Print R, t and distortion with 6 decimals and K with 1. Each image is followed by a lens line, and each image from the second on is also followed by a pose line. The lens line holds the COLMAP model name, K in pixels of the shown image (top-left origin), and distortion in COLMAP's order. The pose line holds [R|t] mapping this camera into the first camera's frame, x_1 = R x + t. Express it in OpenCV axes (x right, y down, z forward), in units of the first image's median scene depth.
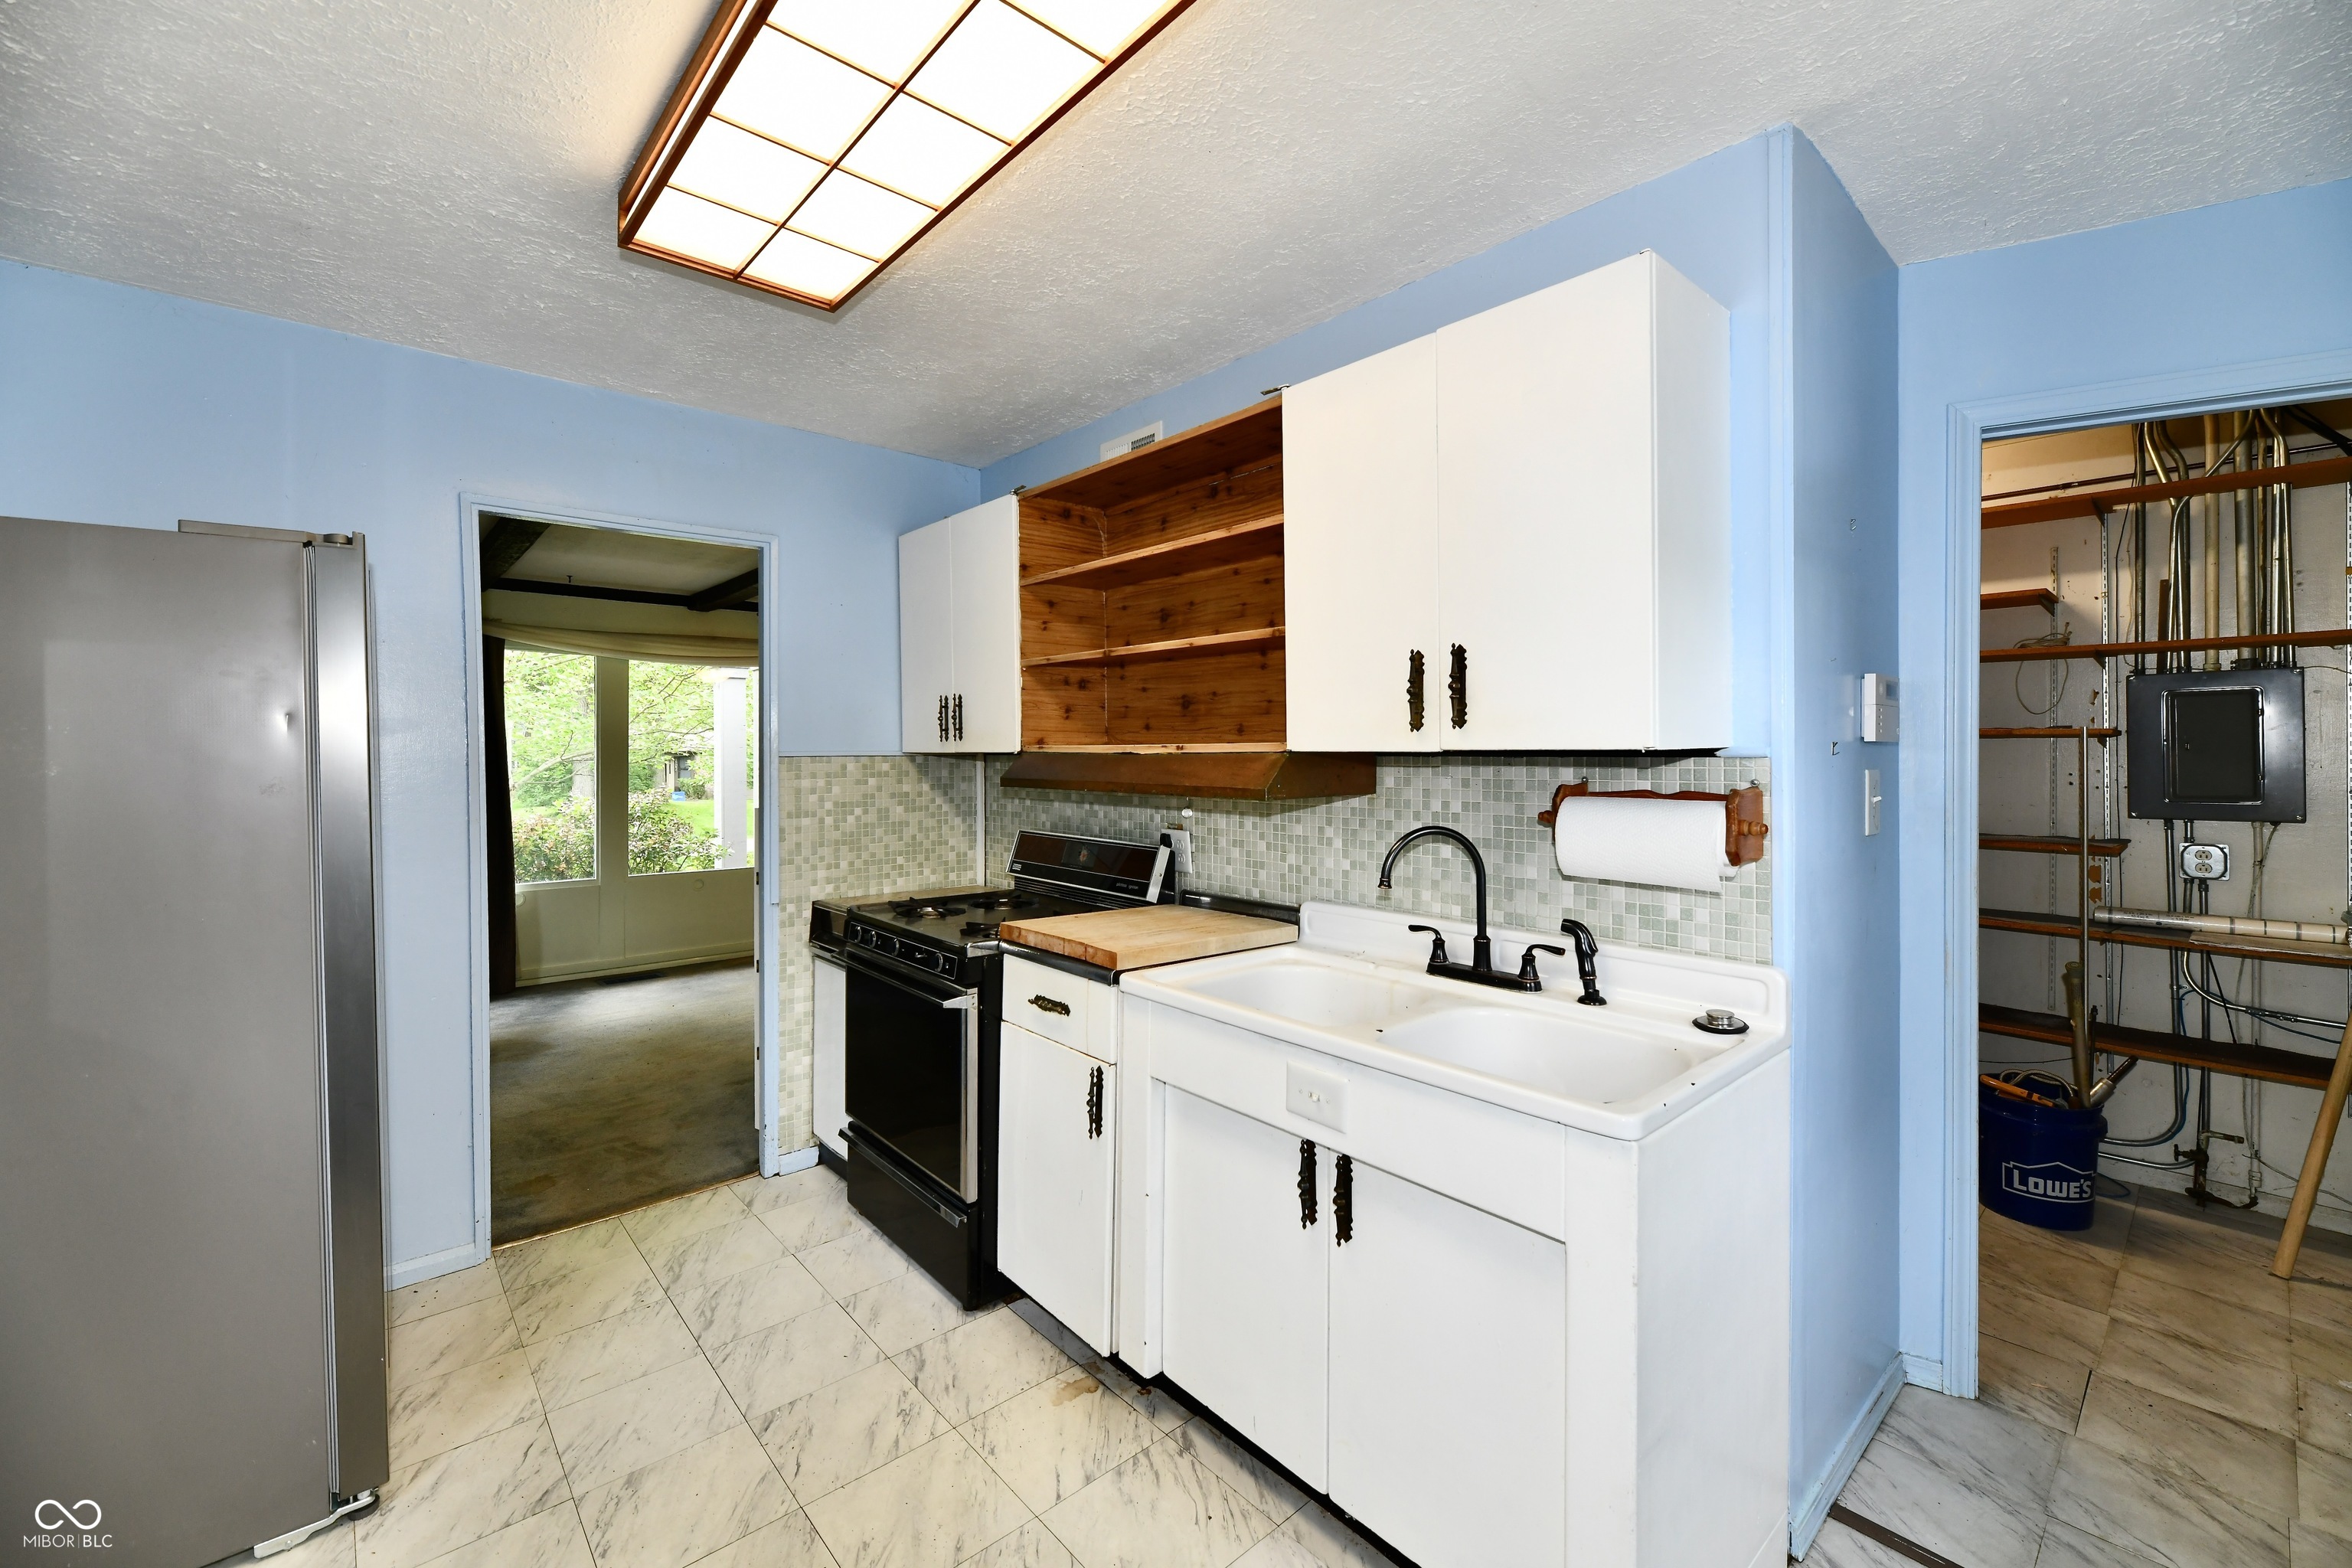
lens RADIAL K [[961.5, 0, 1192.1], [0, 961.5, 755.9], [0, 0, 1]] dist [-0.002660, -0.003052]
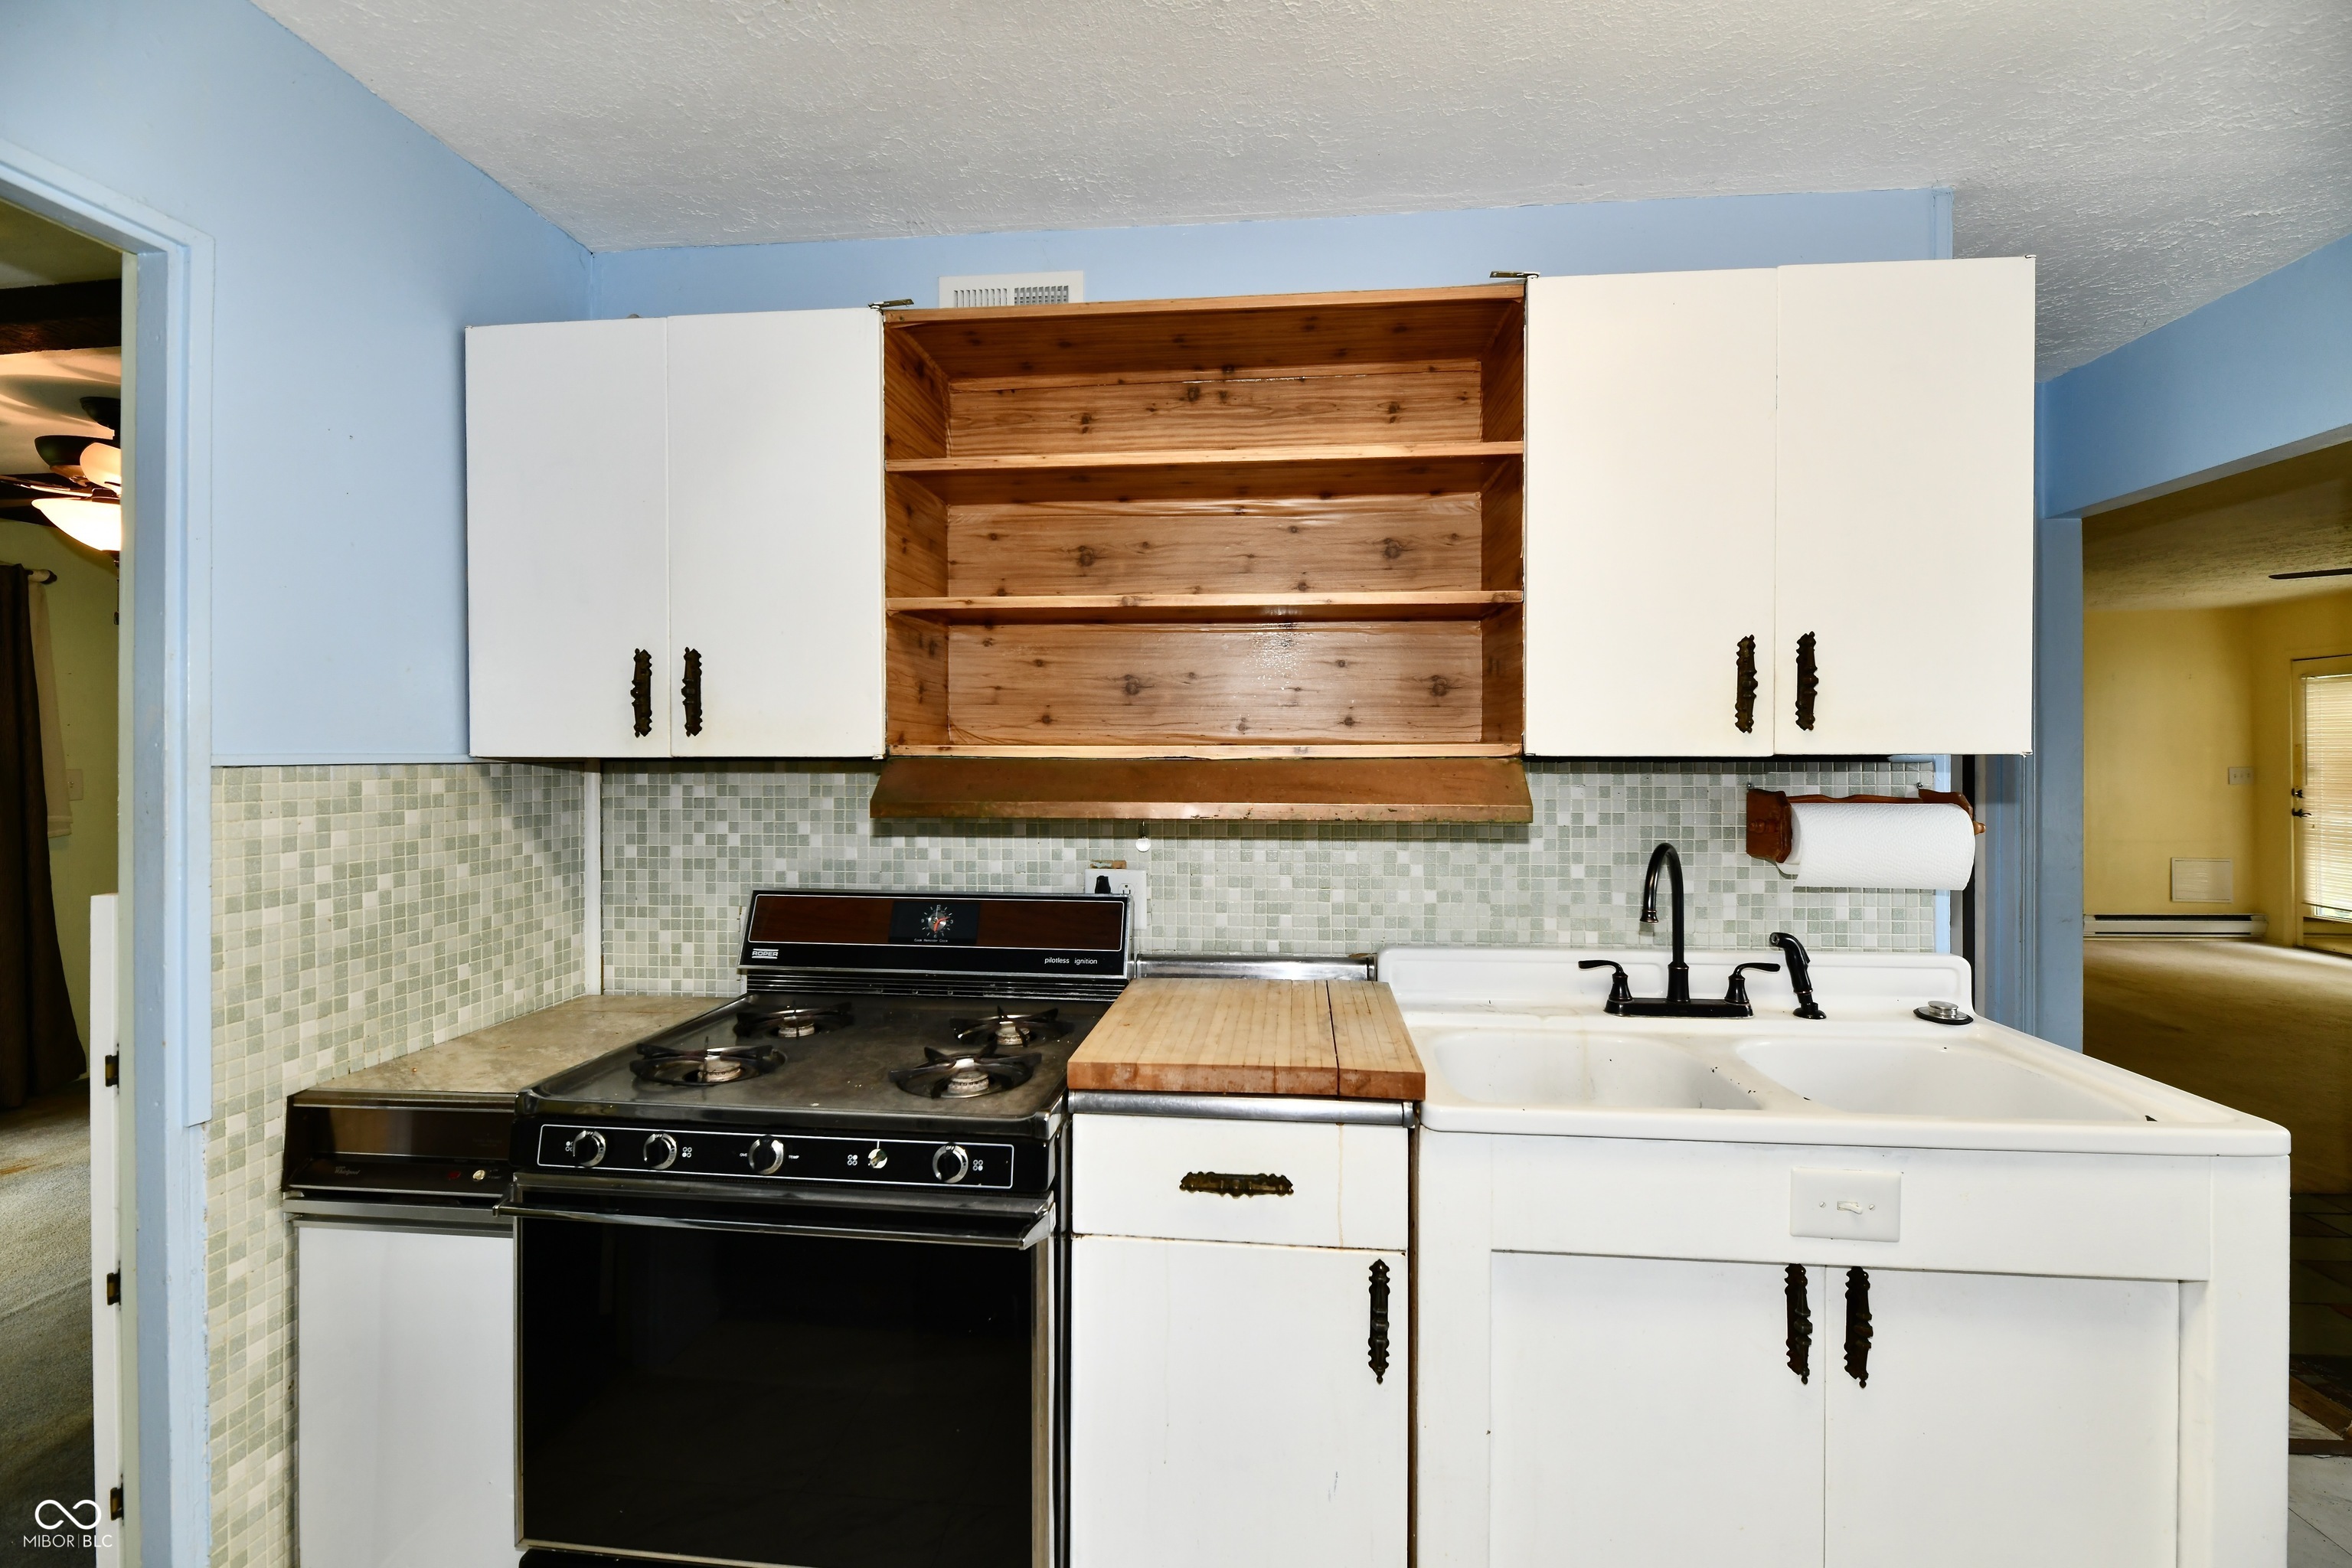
lens RADIAL K [[961.5, 0, 1192.1], [0, 961.5, 755.9], [0, 0, 1]] dist [-0.002660, -0.003052]
pose [[0.732911, 0.001631, 0.680323, -0.438580], [0.002050, 0.999987, -0.004606, -0.001212], [-0.680322, 0.004771, 0.732898, 0.449005]]
